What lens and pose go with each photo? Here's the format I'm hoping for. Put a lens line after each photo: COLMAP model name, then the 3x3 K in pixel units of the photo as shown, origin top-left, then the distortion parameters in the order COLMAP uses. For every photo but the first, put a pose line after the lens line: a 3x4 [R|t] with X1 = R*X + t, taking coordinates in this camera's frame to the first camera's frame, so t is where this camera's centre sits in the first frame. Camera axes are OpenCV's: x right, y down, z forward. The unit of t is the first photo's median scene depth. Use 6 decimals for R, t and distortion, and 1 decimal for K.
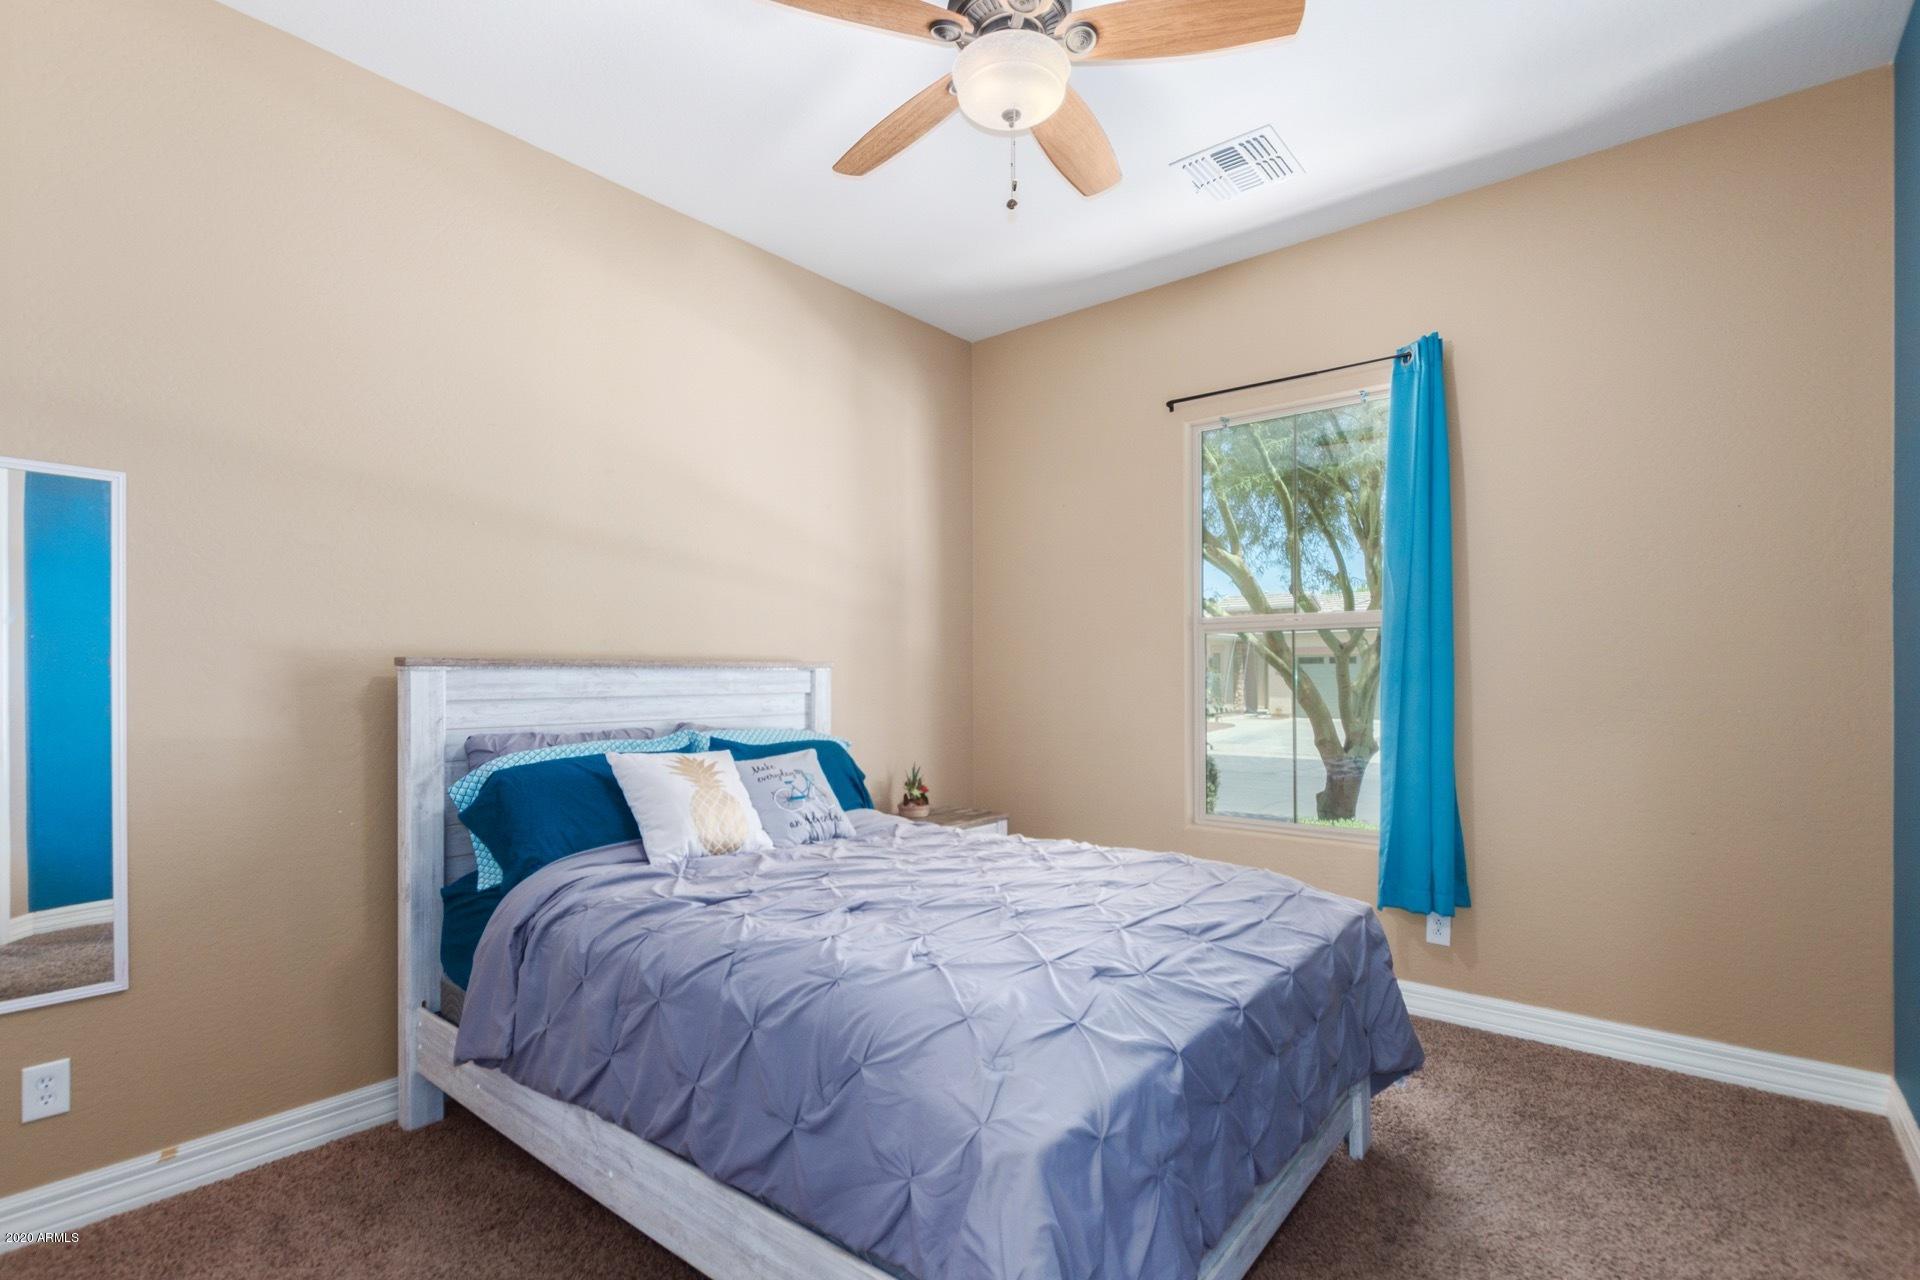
lens RADIAL K [[912.4, 0, 955.8], [0, 912.4, 676.9], [0, 0, 1]] dist [0.005602, -0.000611]
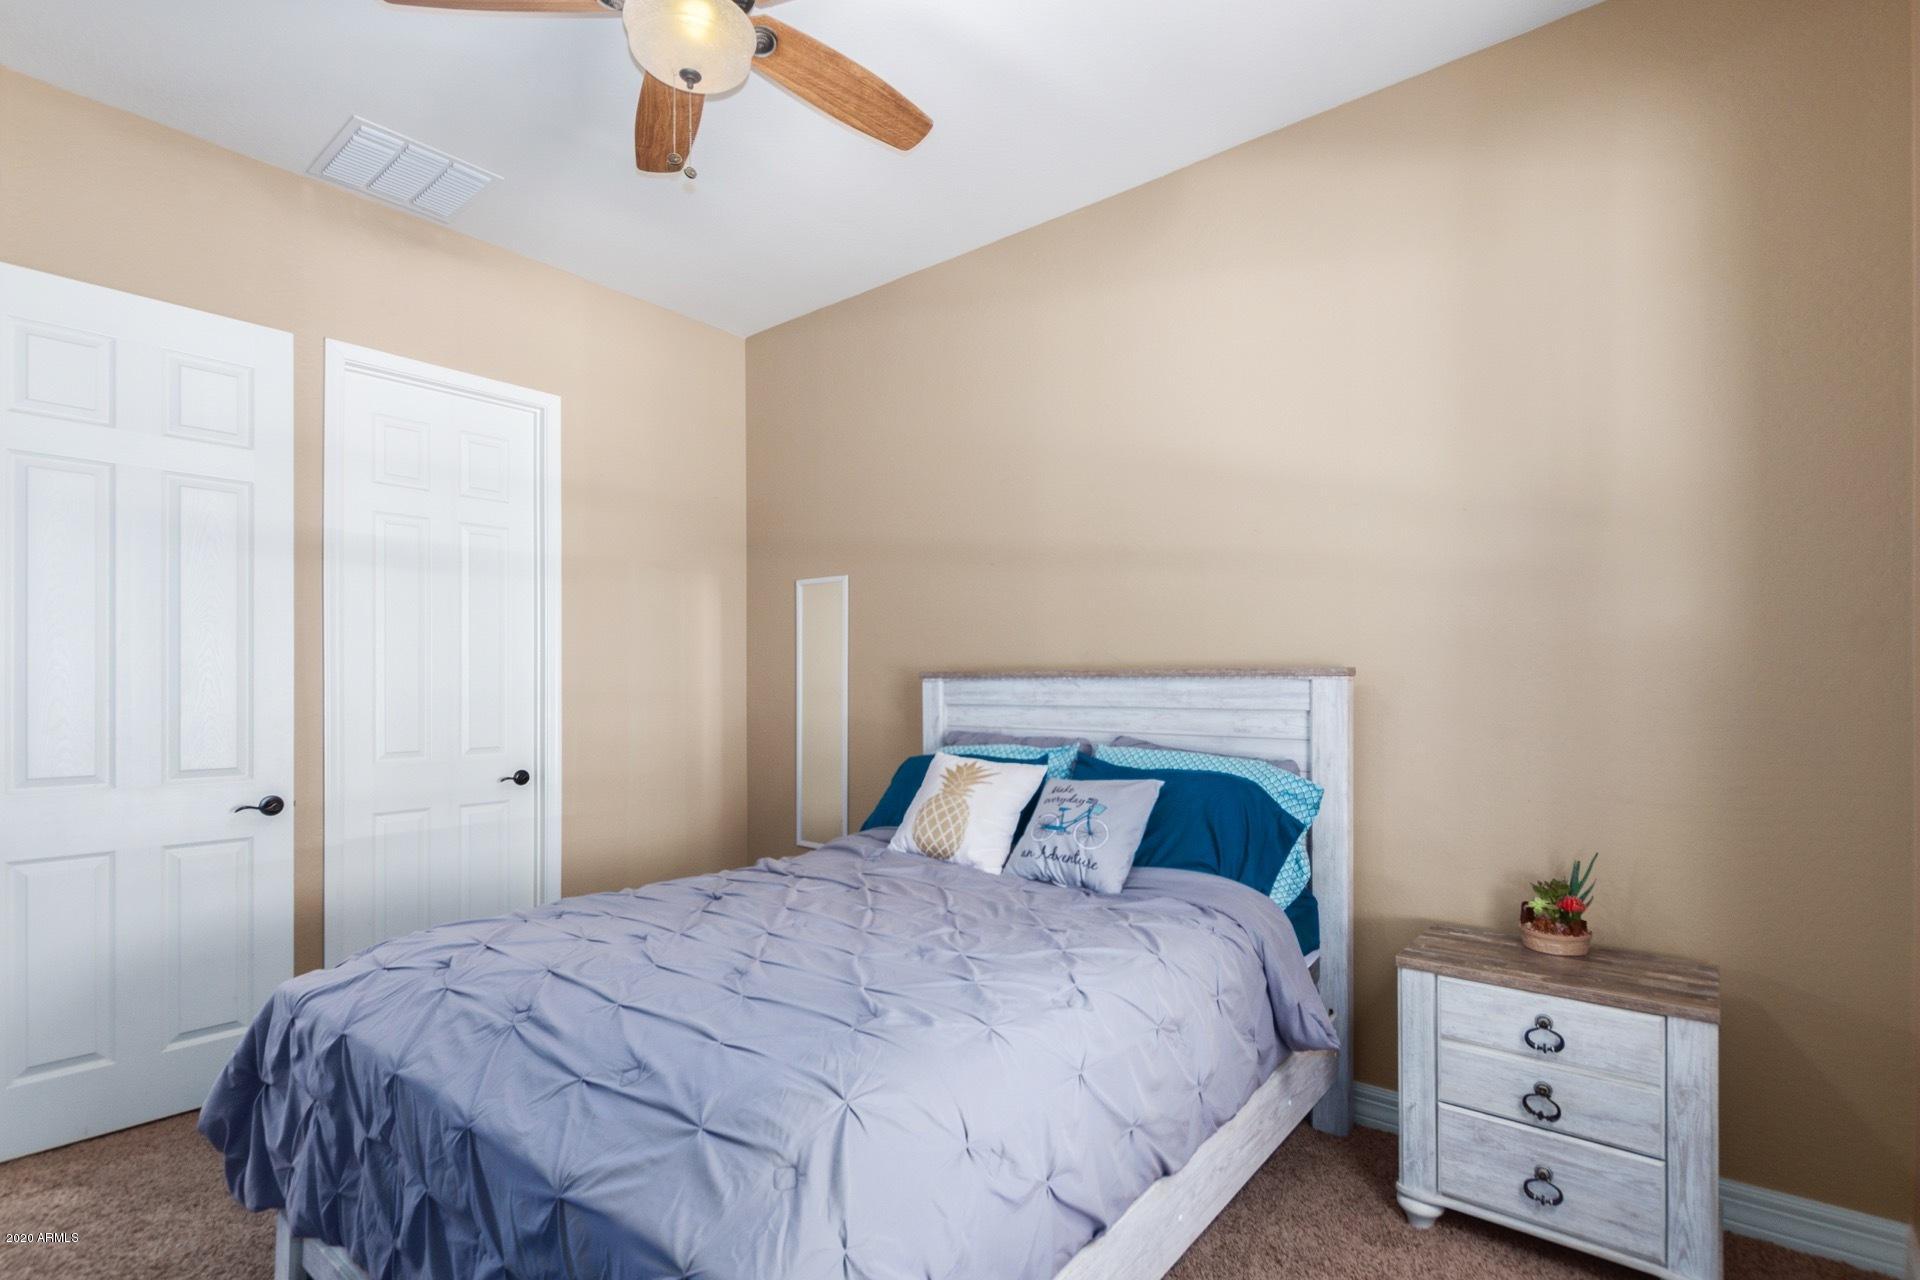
lens RADIAL K [[912.4, 0, 955.8], [0, 912.4, 676.9], [0, 0, 1]] dist [0.005602, -0.000611]
pose [[-0.002473, -0.004167, -0.999988, 0.677741], [-0.000835, 0.999991, -0.004165, -0.007161], [0.999997, 0.000825, -0.002477, 0.880616]]
